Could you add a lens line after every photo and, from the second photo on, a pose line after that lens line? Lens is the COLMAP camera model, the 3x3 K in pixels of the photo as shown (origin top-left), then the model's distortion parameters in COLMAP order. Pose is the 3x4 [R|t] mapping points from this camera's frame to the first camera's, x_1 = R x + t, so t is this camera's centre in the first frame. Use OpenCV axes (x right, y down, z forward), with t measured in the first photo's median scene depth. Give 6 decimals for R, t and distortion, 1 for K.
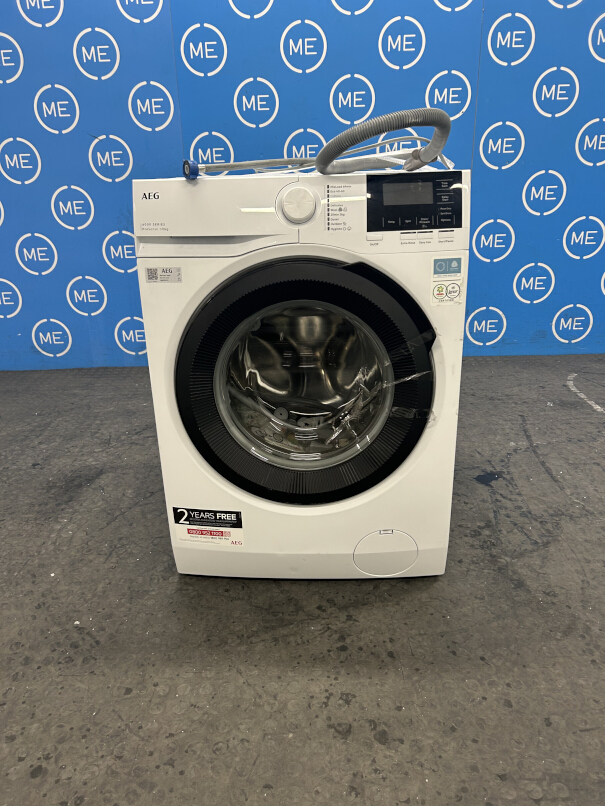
lens RADIAL K [[614.8, 0, 304.3], [0, 614.8, 406.7], [0, 0, 1]] dist [-0.001807, 0.003901]
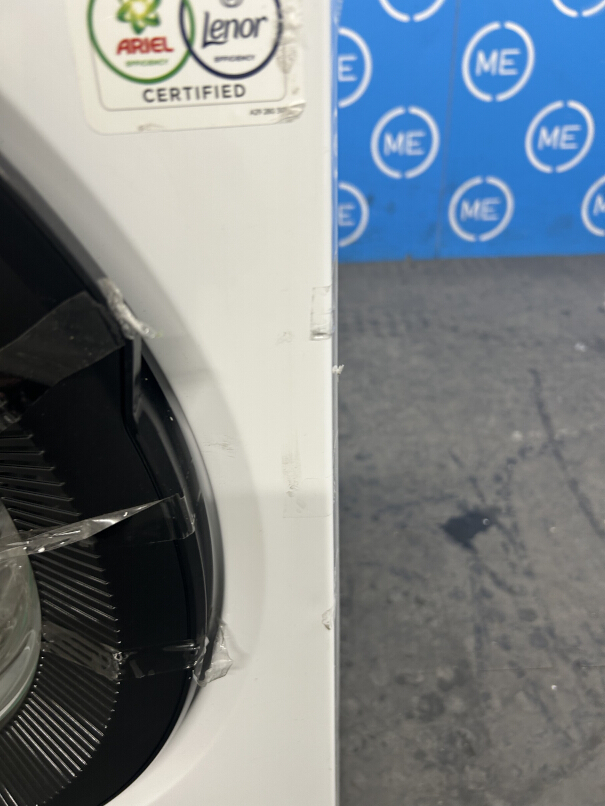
lens RADIAL K [[614.8, 0, 305.1], [0, 614.8, 407.1], [0, 0, 1]] dist [-0.001807, 0.003901]
pose [[0.999864, -0.009249, 0.013670, 0.162346], [0.006521, 0.982227, 0.187583, -0.081161], [-0.015162, -0.187469, 0.982154, 0.537189]]
